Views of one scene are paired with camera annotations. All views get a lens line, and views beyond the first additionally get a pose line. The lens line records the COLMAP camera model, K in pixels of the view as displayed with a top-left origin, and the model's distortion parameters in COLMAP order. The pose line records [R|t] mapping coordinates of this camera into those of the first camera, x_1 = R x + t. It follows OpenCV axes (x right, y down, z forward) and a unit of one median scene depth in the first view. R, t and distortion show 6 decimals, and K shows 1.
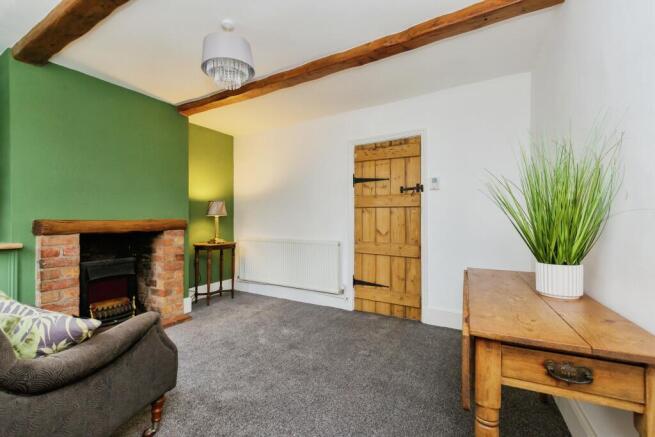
lens RADIAL K [[297.0, 0, 327.8], [0, 297.0, 225.3], [0, 0, 1]] dist [-0.001621, -0.000020]
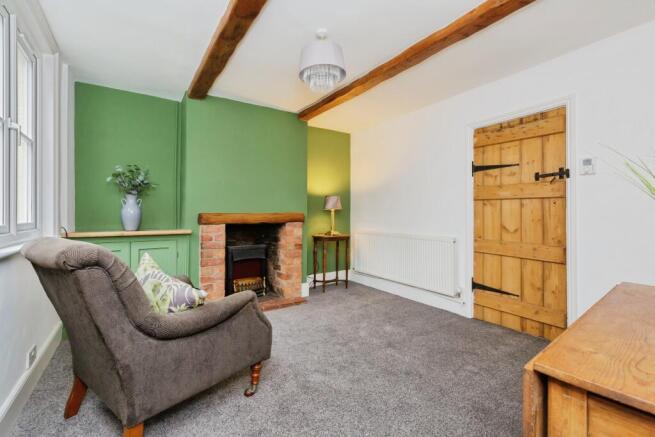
lens RADIAL K [[299.1, 0, 325.3], [0, 299.1, 214.6], [0, 0, 1]] dist [-0.001152, 0.000085]
pose [[0.895221, 0.005325, -0.445590, 0.098909], [-0.010975, 0.999889, -0.010101, -0.002825], [0.445486, 0.013933, 0.895180, 0.023675]]
